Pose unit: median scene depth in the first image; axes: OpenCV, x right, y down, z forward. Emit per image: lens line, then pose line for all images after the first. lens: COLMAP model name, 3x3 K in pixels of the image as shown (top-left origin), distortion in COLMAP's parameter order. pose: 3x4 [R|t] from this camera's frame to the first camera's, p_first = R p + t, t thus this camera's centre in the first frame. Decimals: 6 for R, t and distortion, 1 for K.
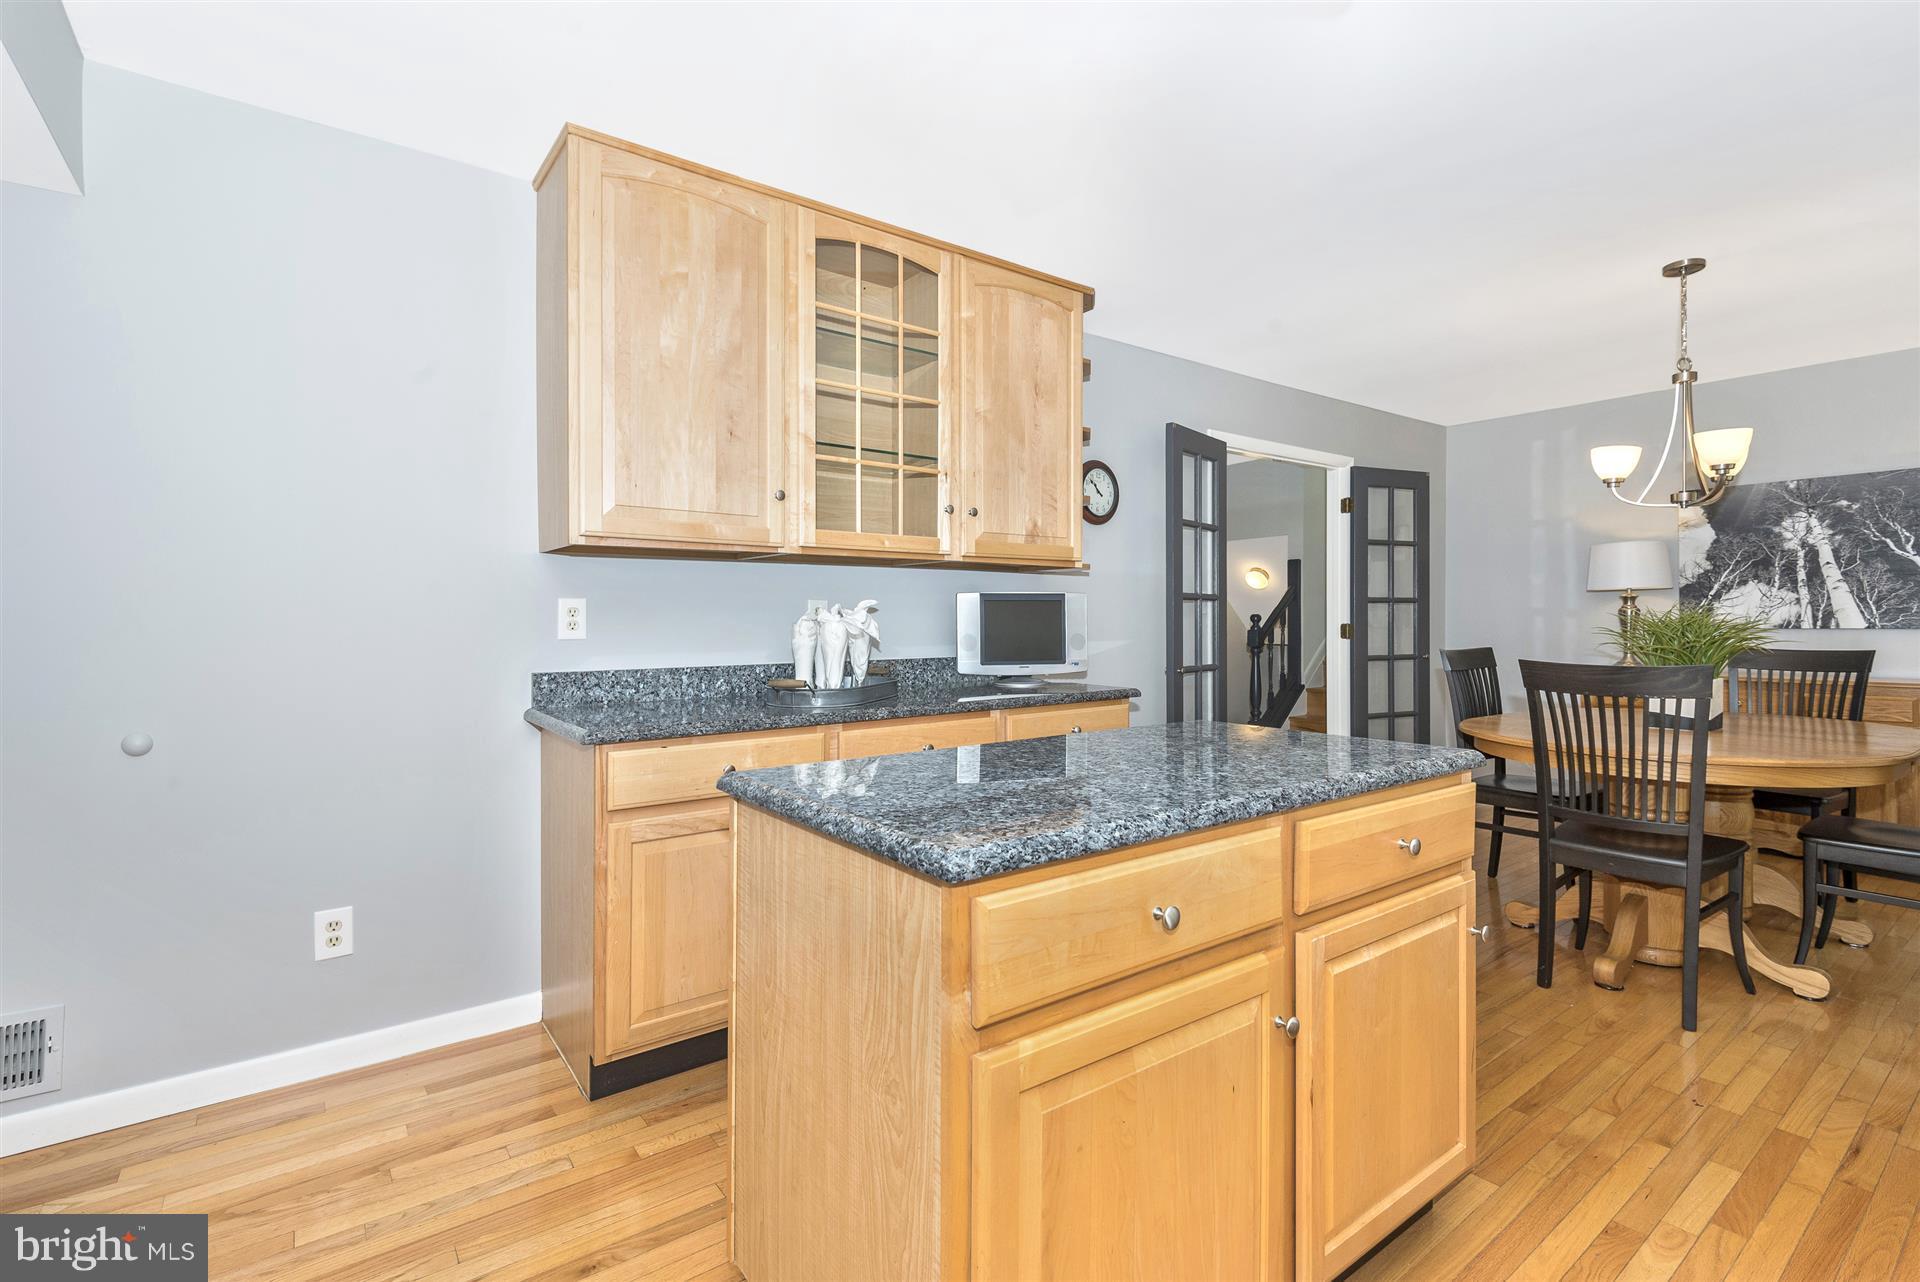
lens RADIAL K [[891.6, 0, 949.9], [0, 891.6, 609.0], [0, 0, 1]] dist [-0.010164, -0.000800]
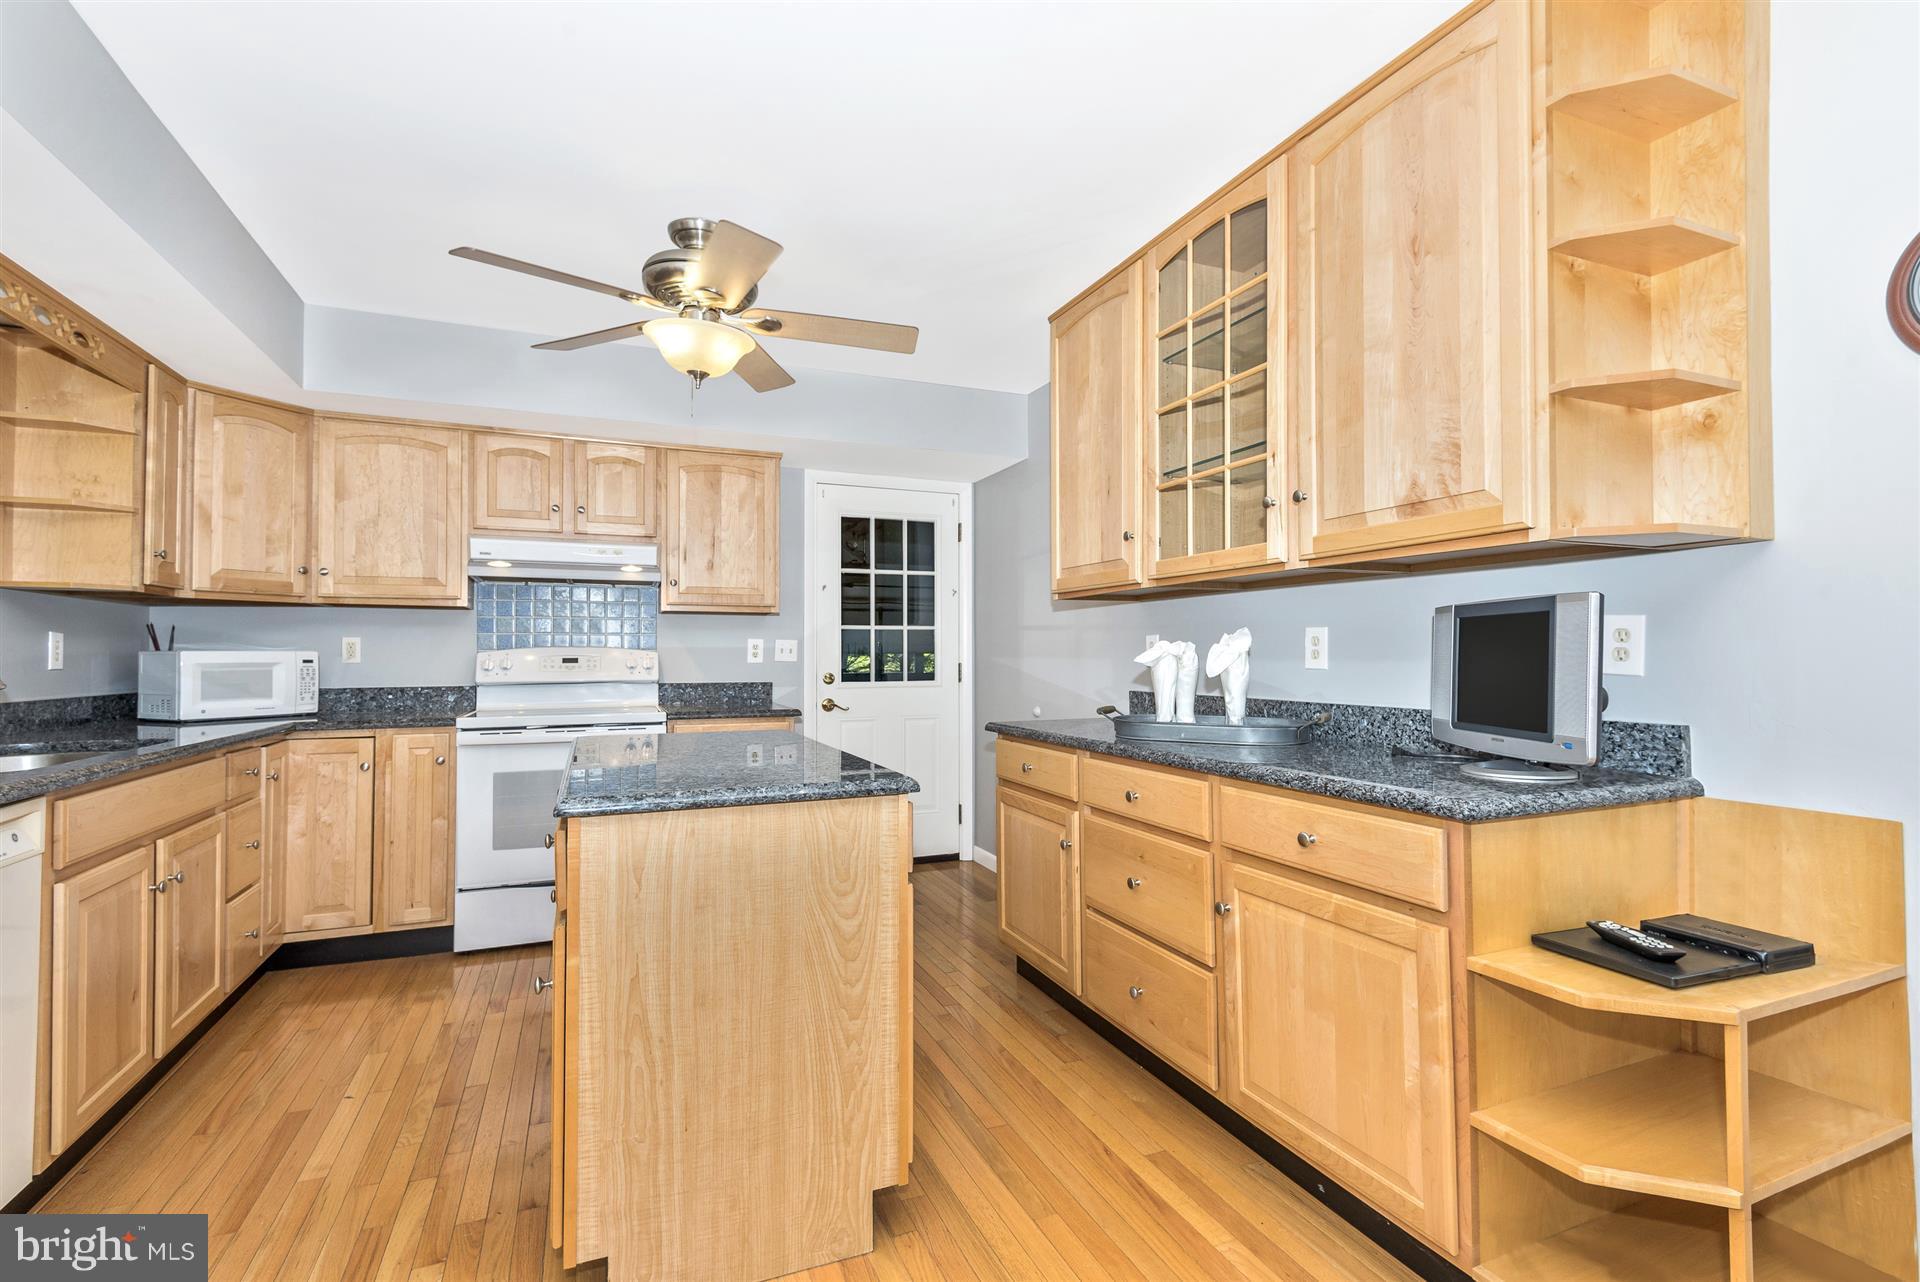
lens RADIAL K [[861.2, 0, 960.0], [0, 861.2, 641.0], [0, 0, 1]] dist [0.000617, -0.000028]
pose [[-0.240643, -0.010280, -0.970559, 0.795733], [0.012992, 0.999820, -0.013812, 0.011297], [0.970527, -0.015933, -0.240467, 0.951862]]
